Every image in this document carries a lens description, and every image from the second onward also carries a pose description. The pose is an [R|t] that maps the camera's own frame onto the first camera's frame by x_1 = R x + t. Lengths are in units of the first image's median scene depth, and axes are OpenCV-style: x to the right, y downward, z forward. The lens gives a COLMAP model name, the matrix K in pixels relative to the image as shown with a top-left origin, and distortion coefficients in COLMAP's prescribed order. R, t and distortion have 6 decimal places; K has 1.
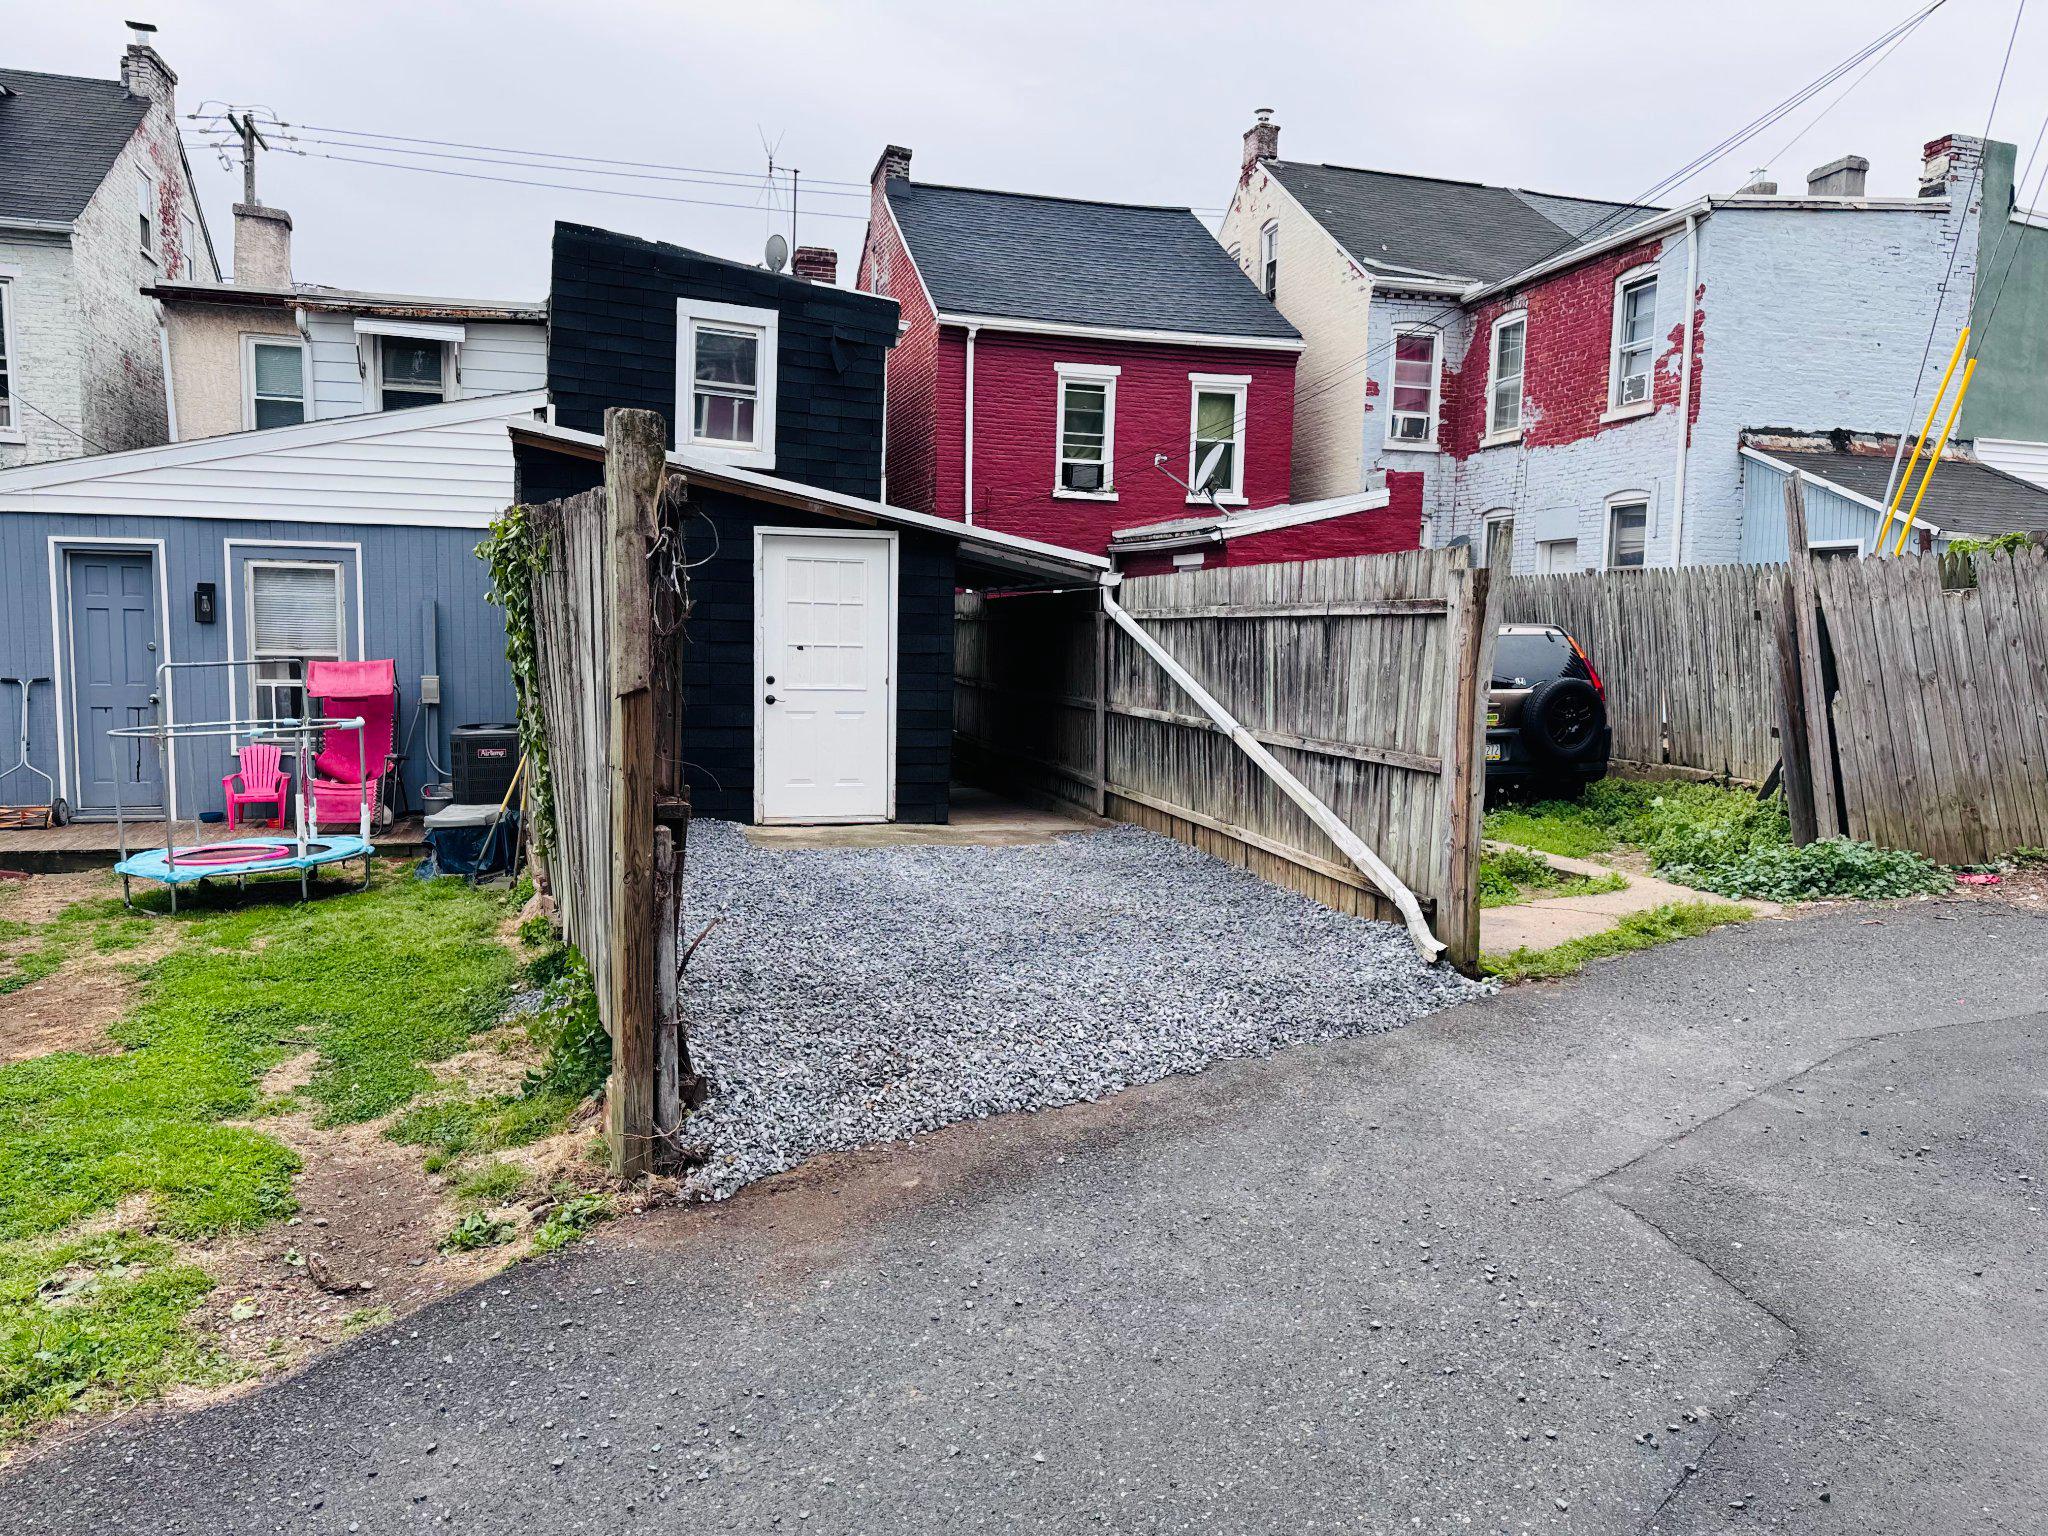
lens RADIAL K [[1485.9, 0, 1017.9], [0, 1485.9, 782.3], [0, 0, 1]] dist [0.044984, -0.050629]
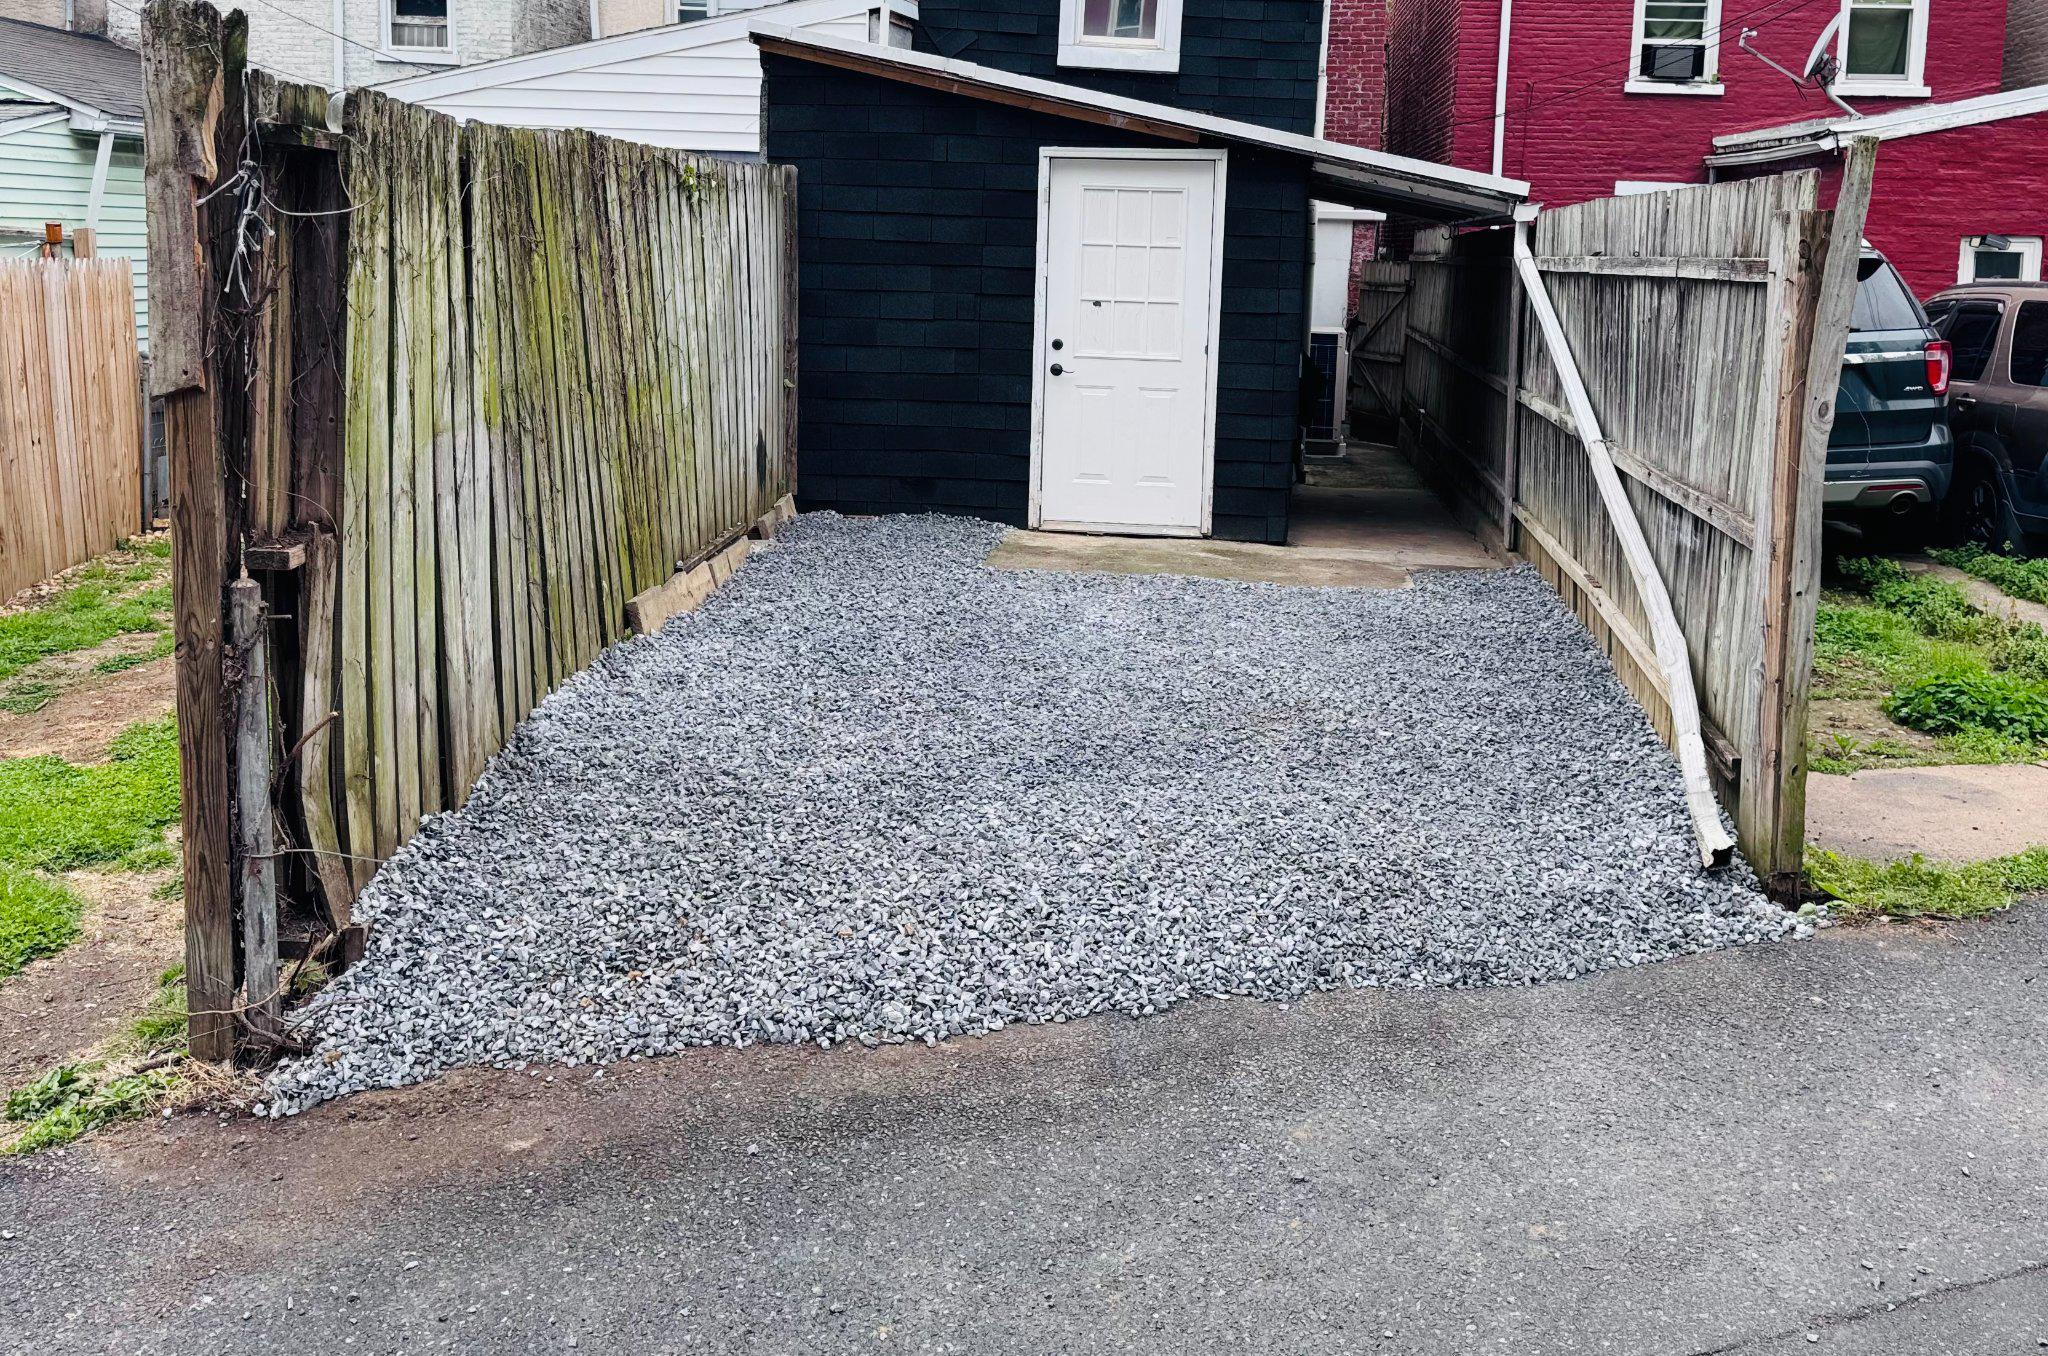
lens RADIAL K [[1790.9, 0, 1036.8], [0, 1790.9, 439.7], [0, 0, 1]] dist [0.042430, -0.101054]
pose [[0.928500, 0.048661, -0.368131, 0.285829], [-0.049956, 0.998733, 0.006019, -0.041404], [0.367958, 0.012802, 0.929754, 0.227274]]
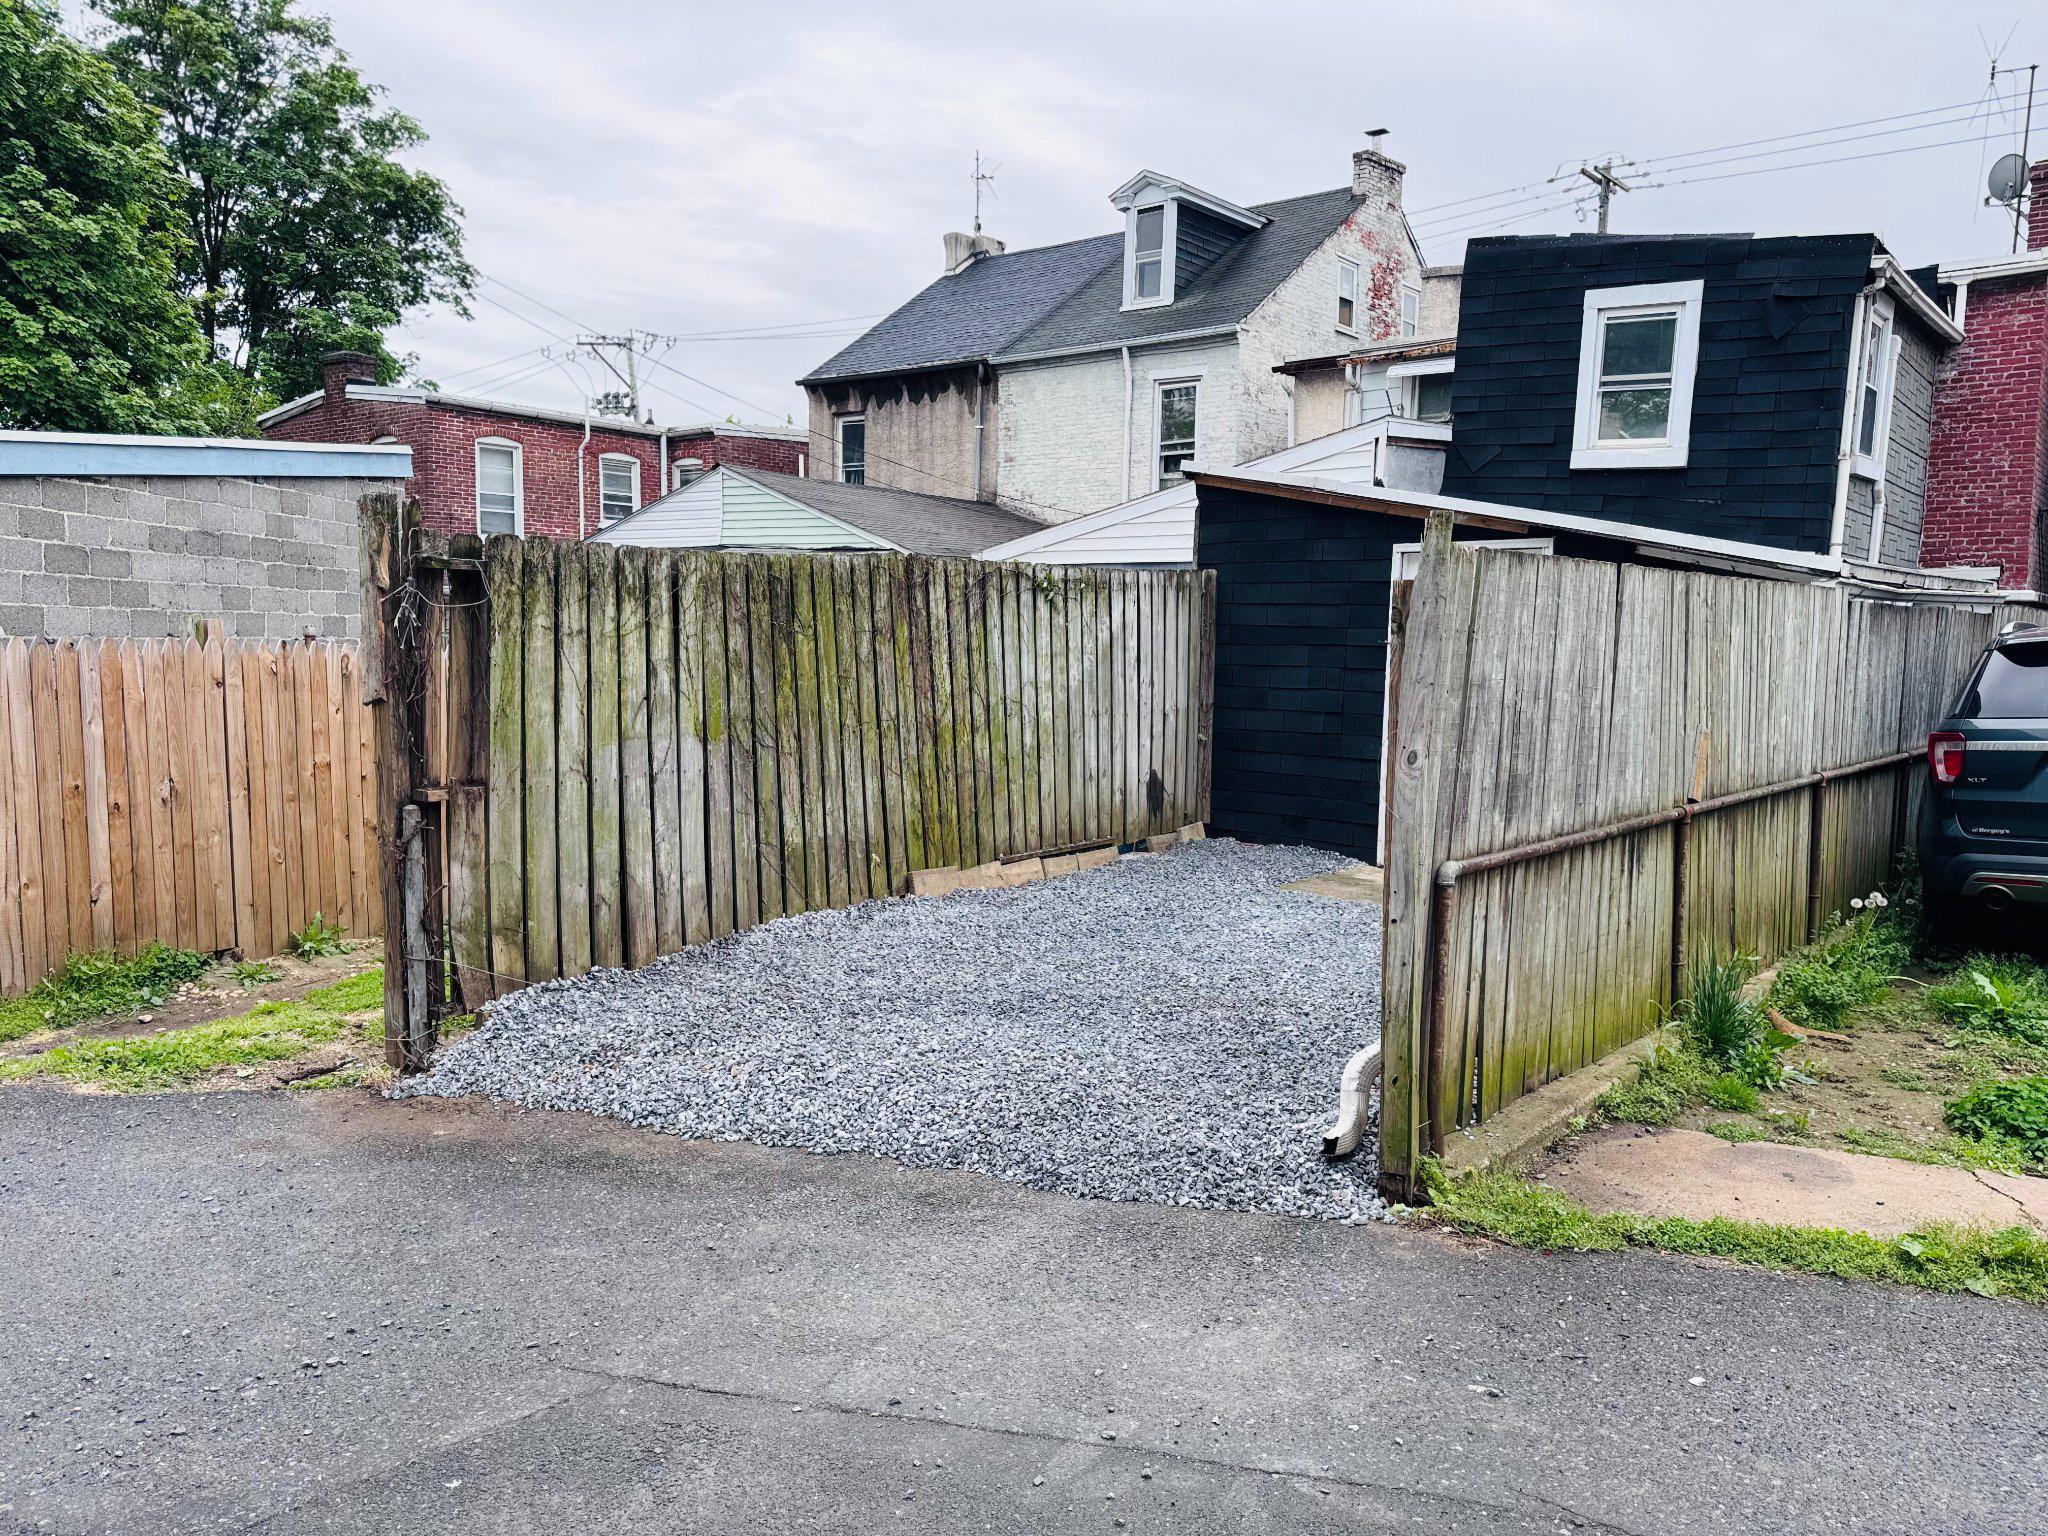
lens RADIAL K [[1485.9, 0, 1007.3], [0, 1485.9, 760.2], [0, 0, 1]] dist [0.044984, -0.050629]
pose [[0.519629, 0.069048, -0.851597, 0.770091], [-0.094236, 0.995280, 0.023197, -0.060227], [0.849179, 0.068197, 0.523683, 0.506108]]
